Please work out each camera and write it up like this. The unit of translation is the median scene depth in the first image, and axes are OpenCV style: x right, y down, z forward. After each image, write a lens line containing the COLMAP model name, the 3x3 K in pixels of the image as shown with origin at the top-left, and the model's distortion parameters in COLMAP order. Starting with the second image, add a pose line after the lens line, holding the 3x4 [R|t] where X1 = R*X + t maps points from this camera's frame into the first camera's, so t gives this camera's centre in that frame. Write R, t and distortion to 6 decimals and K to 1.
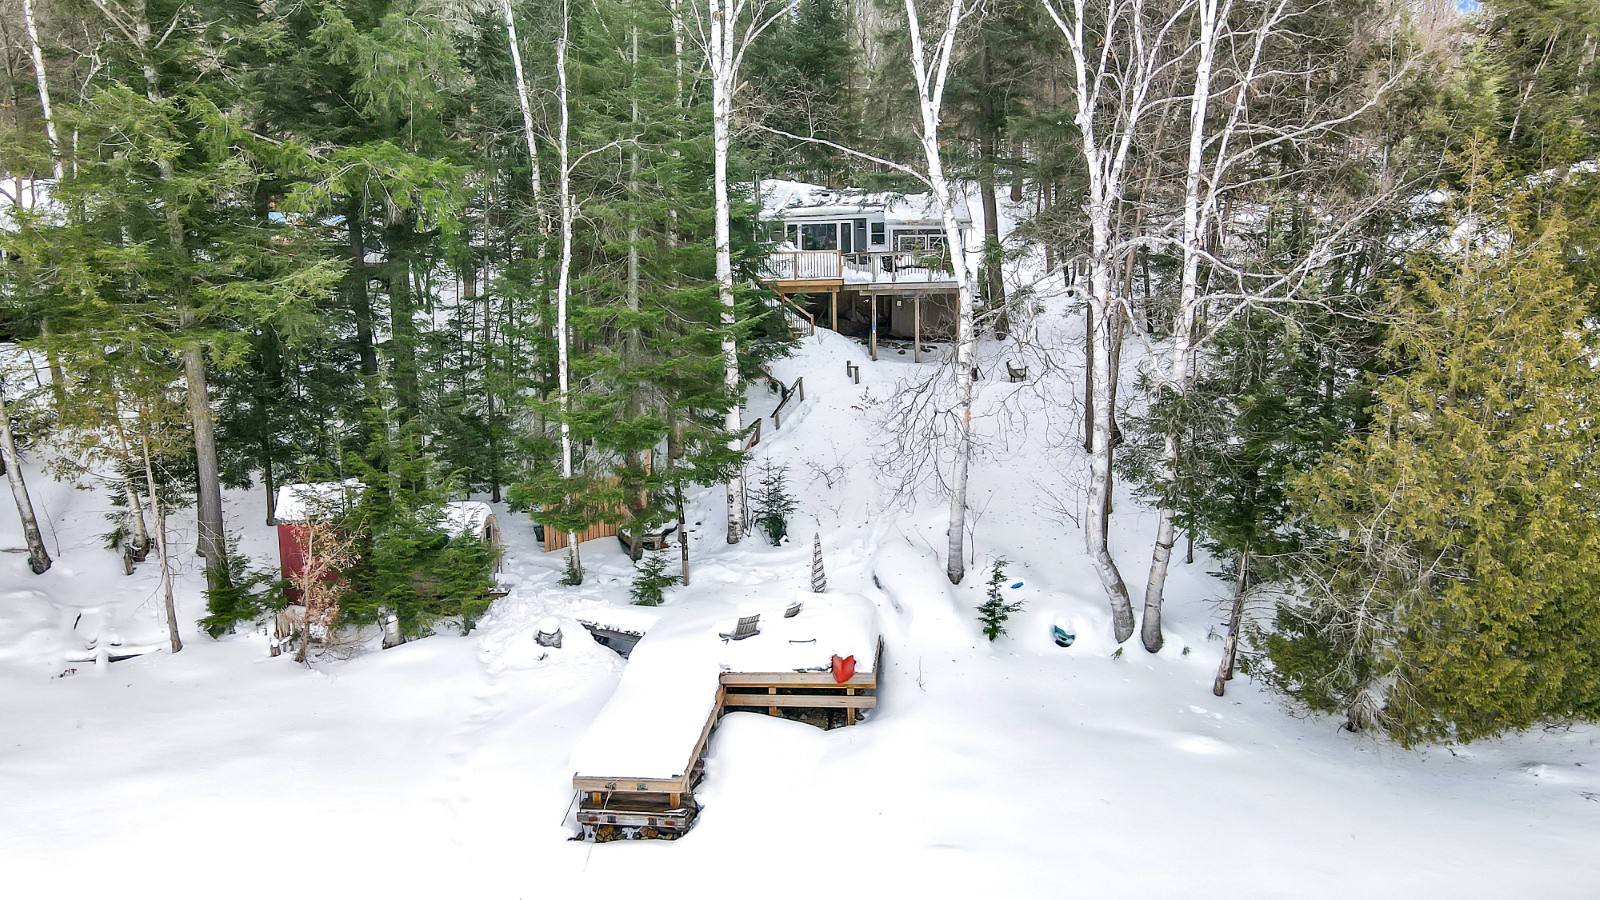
lens RADIAL K [[1115.9, 0, 799.2], [0, 1115.9, 451.4], [0, 0, 1]] dist [-0.001361, 0.000252]
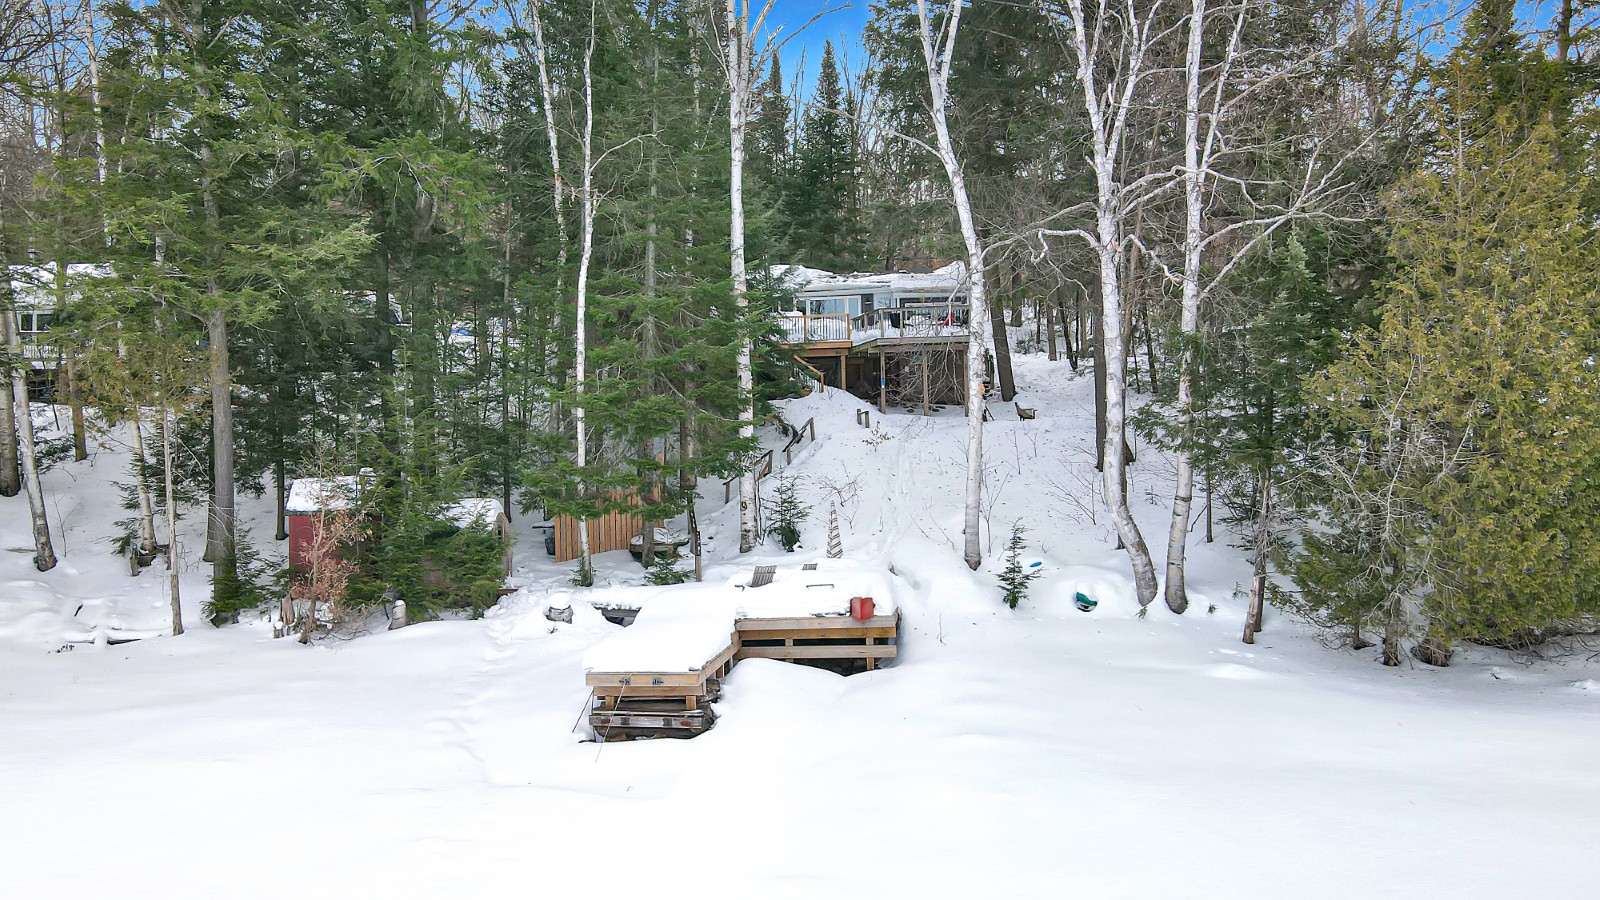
lens RADIAL K [[1115.9, 0, 800.7], [0, 1115.9, 451.2], [0, 0, 1]] dist [-0.001361, 0.000252]
pose [[0.999991, -0.003697, -0.001903, -0.010178], [0.003357, 0.987847, -0.155393, 0.178684], [0.002454, 0.155385, 0.987851, 0.011310]]
